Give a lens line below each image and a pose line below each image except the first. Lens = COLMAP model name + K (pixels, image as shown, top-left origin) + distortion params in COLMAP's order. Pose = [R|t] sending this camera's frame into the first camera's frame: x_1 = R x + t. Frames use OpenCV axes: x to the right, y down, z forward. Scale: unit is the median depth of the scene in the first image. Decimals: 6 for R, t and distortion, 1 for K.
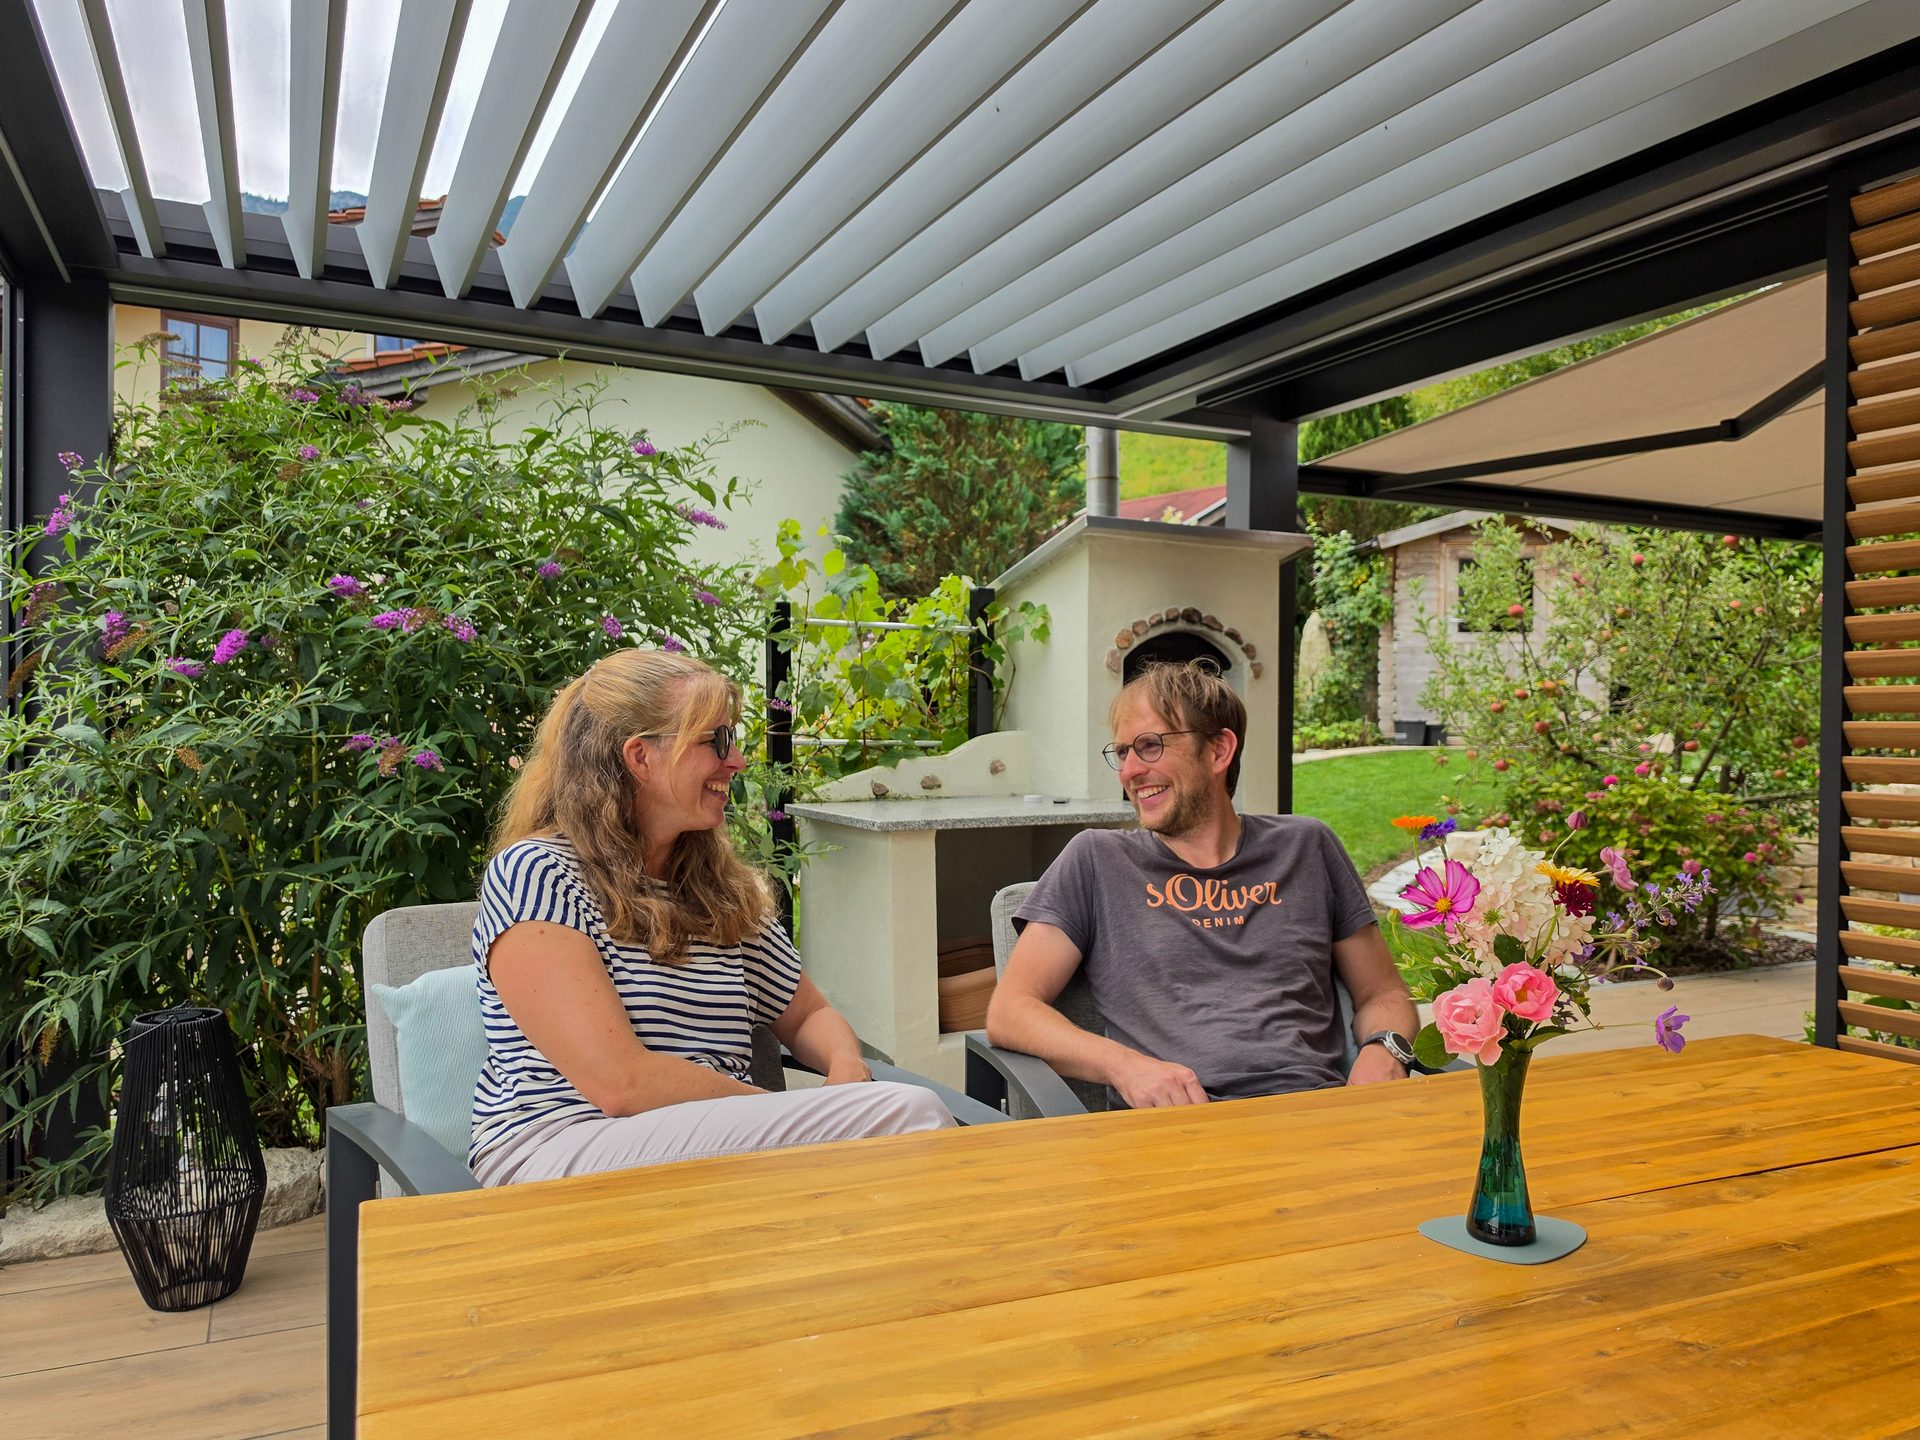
lens RADIAL K [[1402.0, 0, 960.0], [0, 1402.0, 720.0], [0, 0, 1]] dist [0.146568, -0.179524]
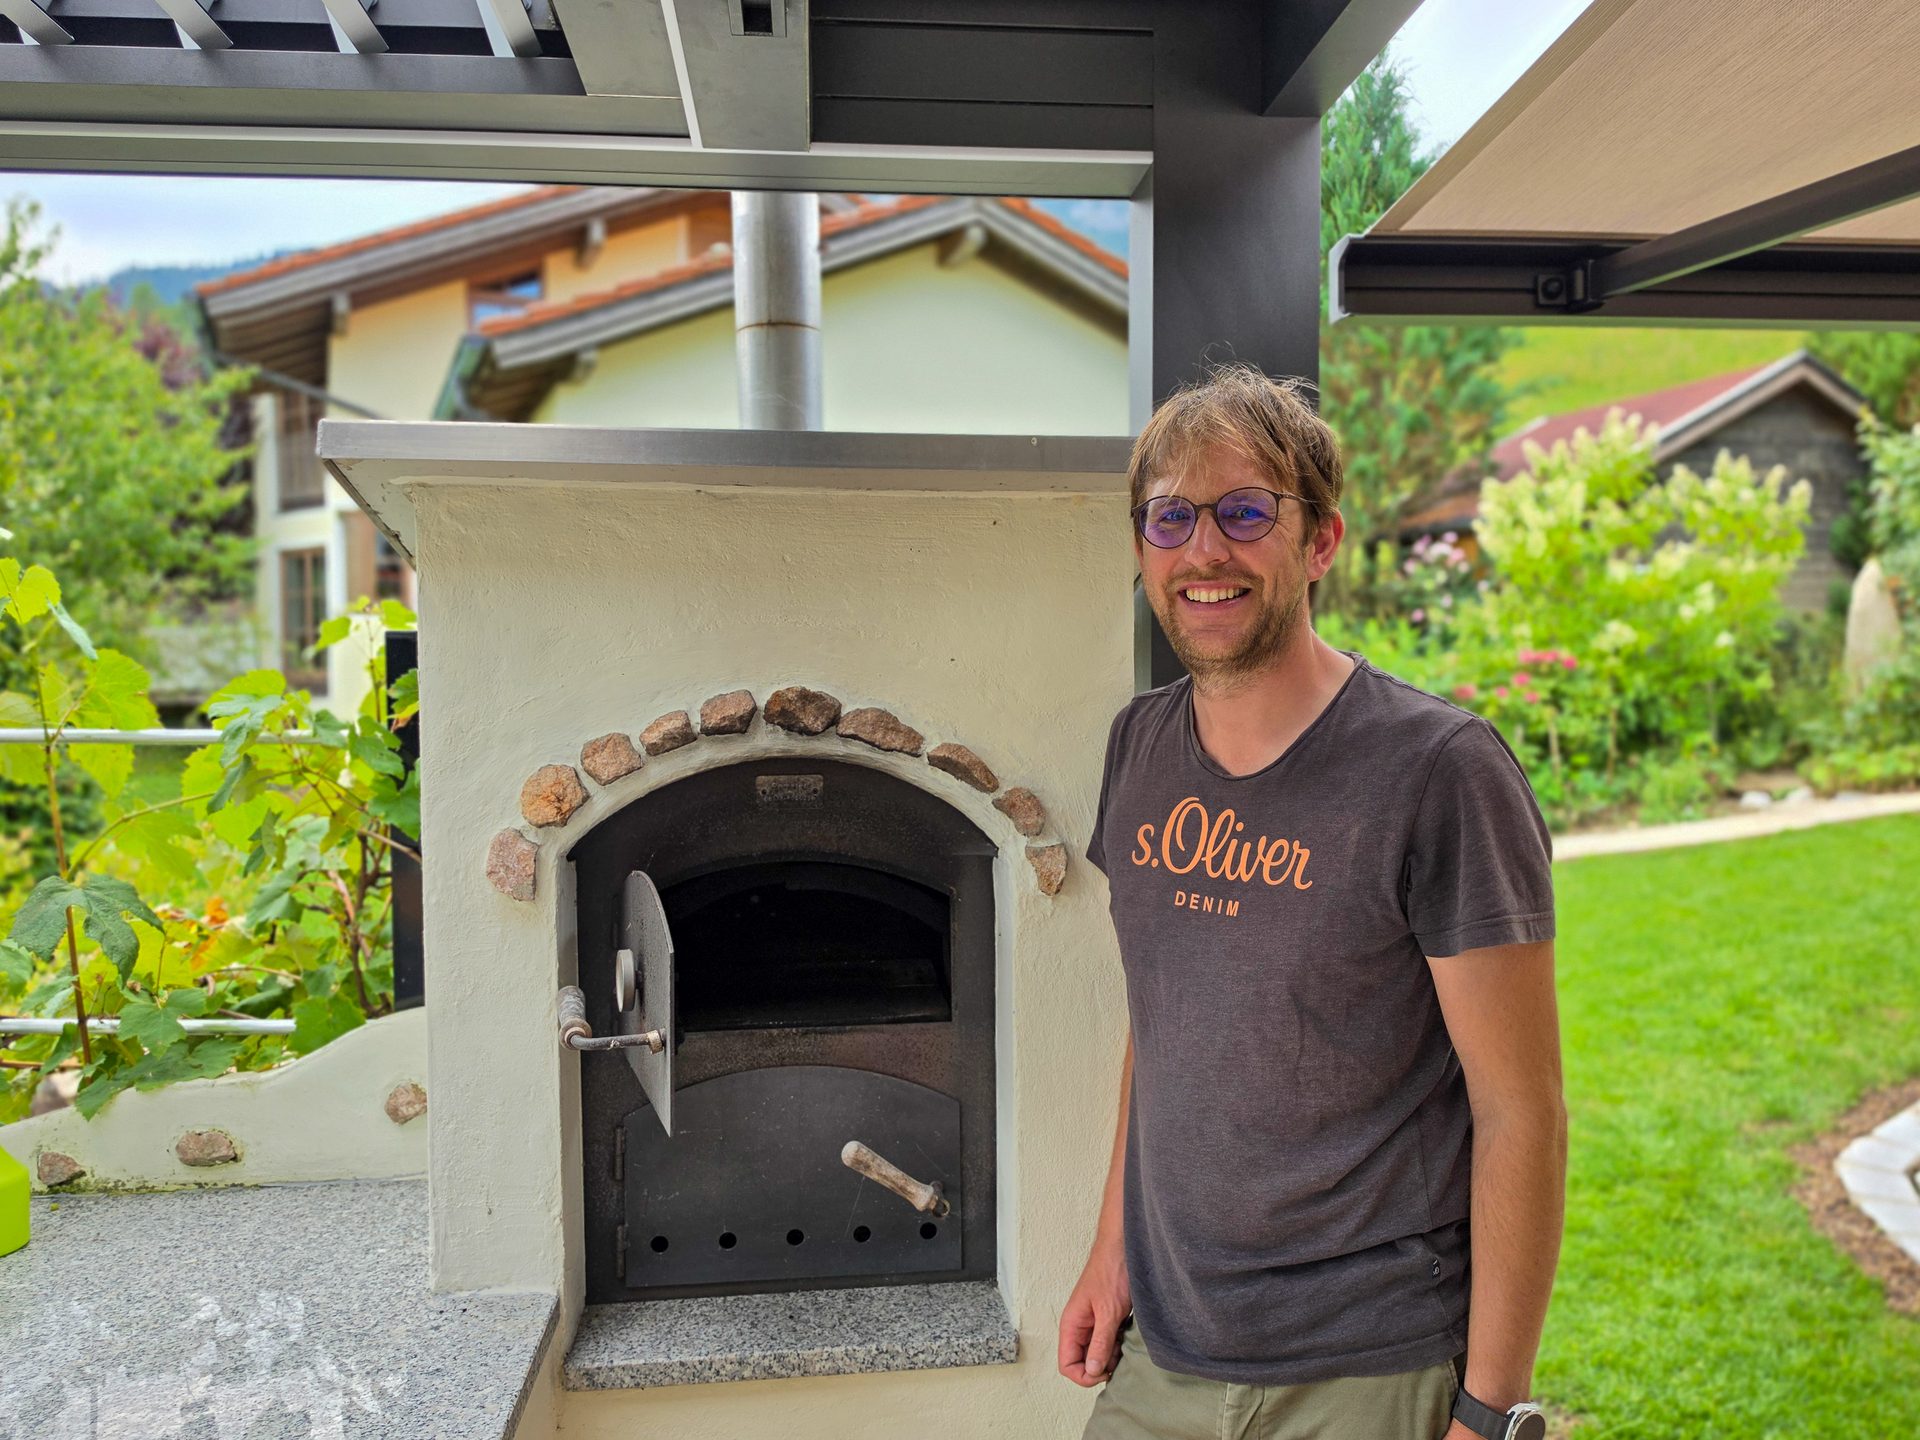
lens RADIAL K [[1510.2, 0, 960.0], [0, 1510.2, 720.0], [0, 0, 1]] dist [0.029129, -0.004878]
pose [[0.937462, -0.006533, -0.348027, 0.118796], [0.014804, 0.999668, 0.021111, -0.029386], [0.347774, -0.024943, 0.937247, 0.256239]]
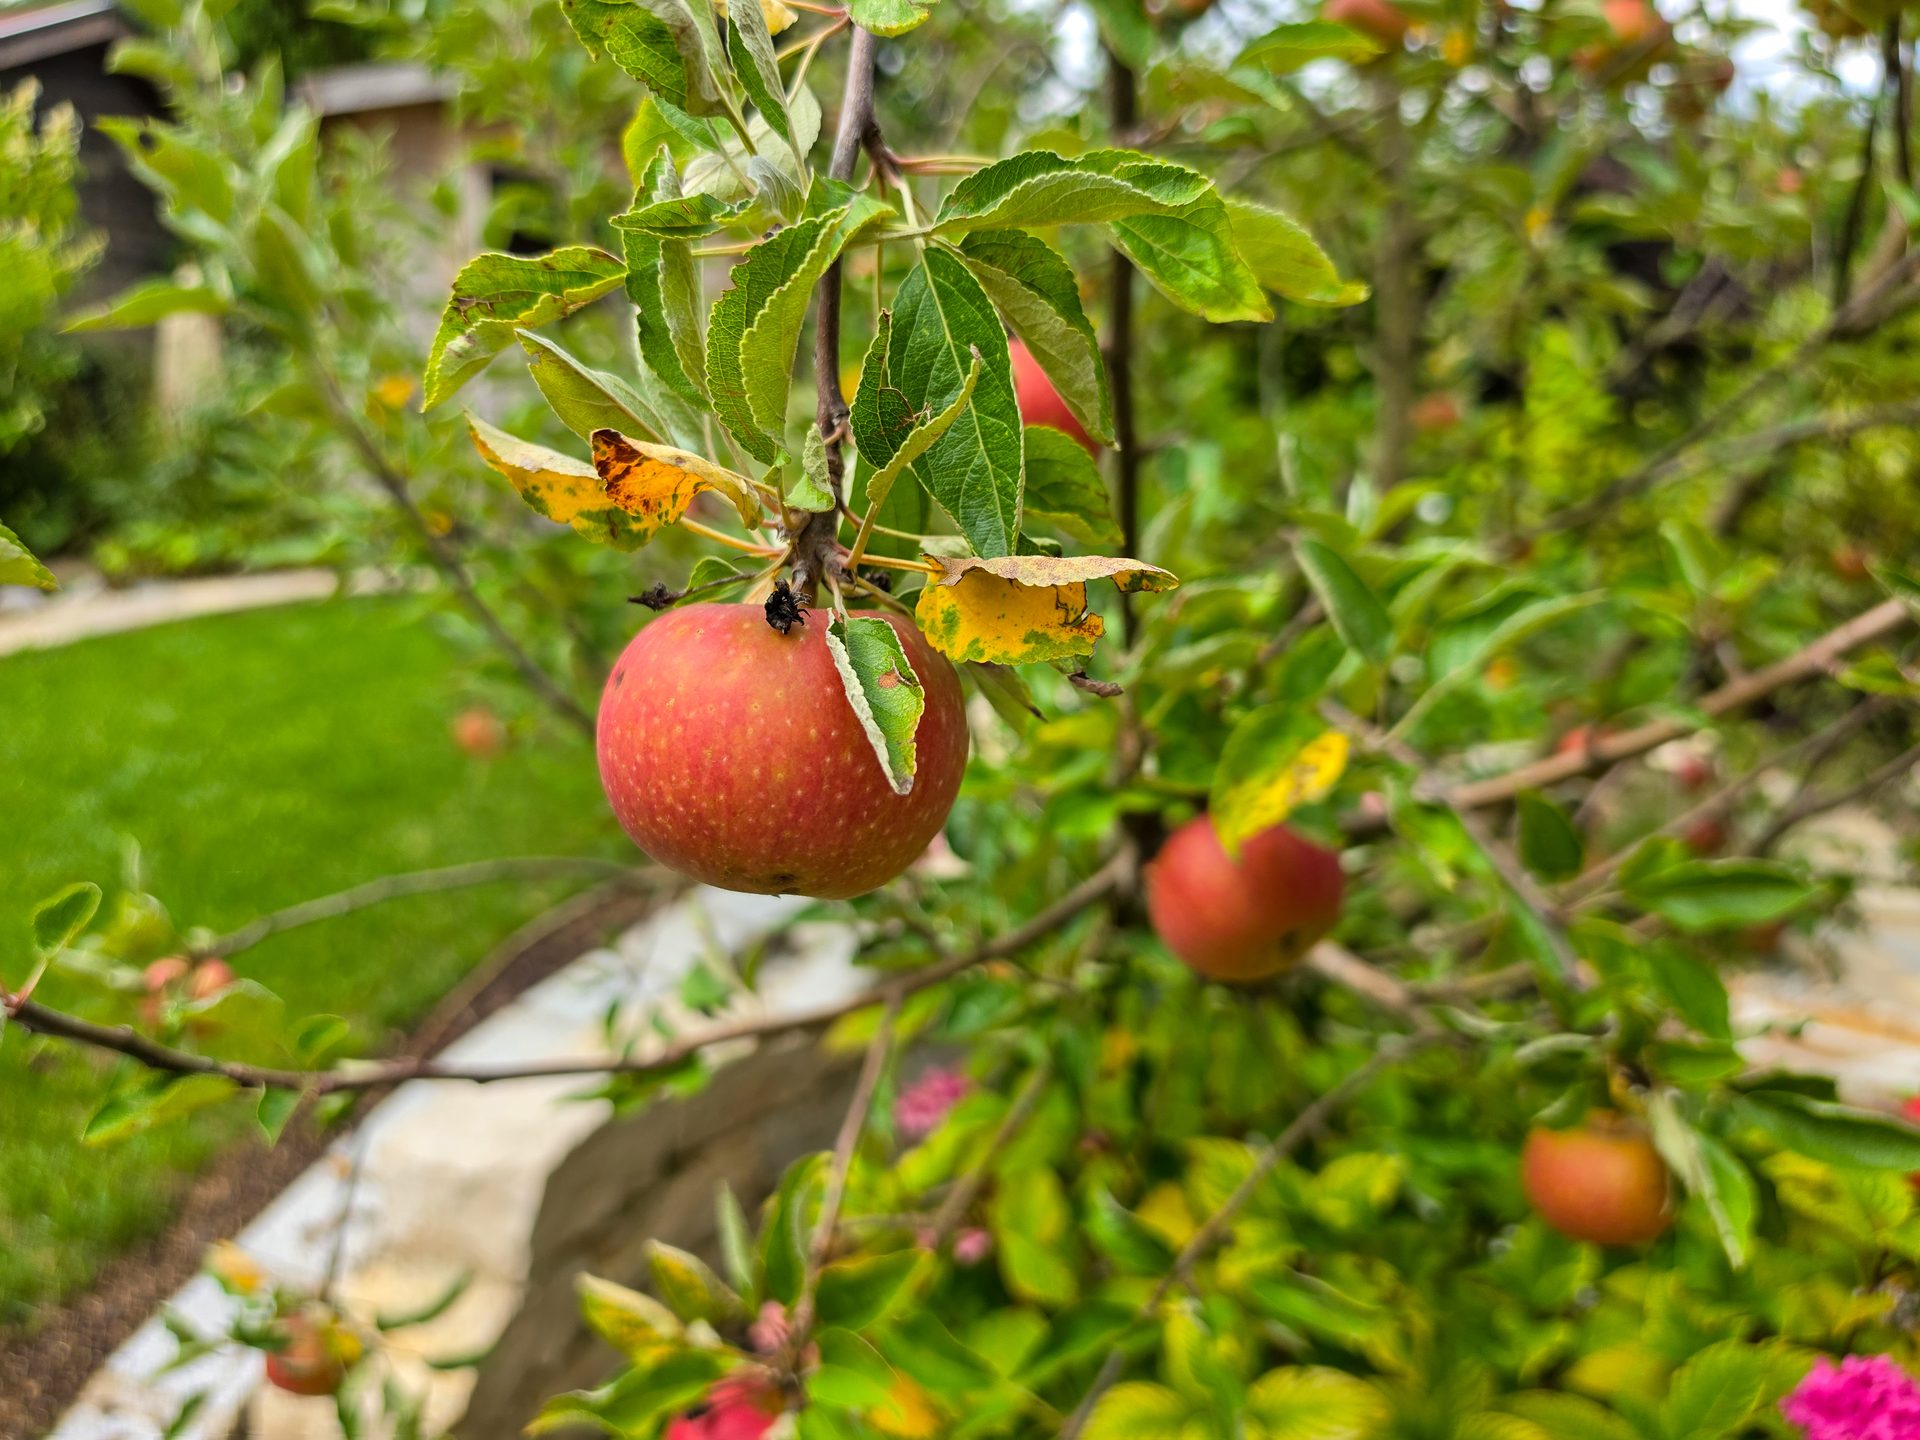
lens RADIAL K [[1510.2, 0, 960.0], [0, 1510.2, 720.0], [0, 0, 1]] dist [0.029129, -0.004878]
pose [[0.816436, -0.059545, 0.574358, 0.181047], [-0.029666, 0.989030, 0.144706, -0.011694], [-0.576674, -0.135182, 0.805713, 0.485457]]
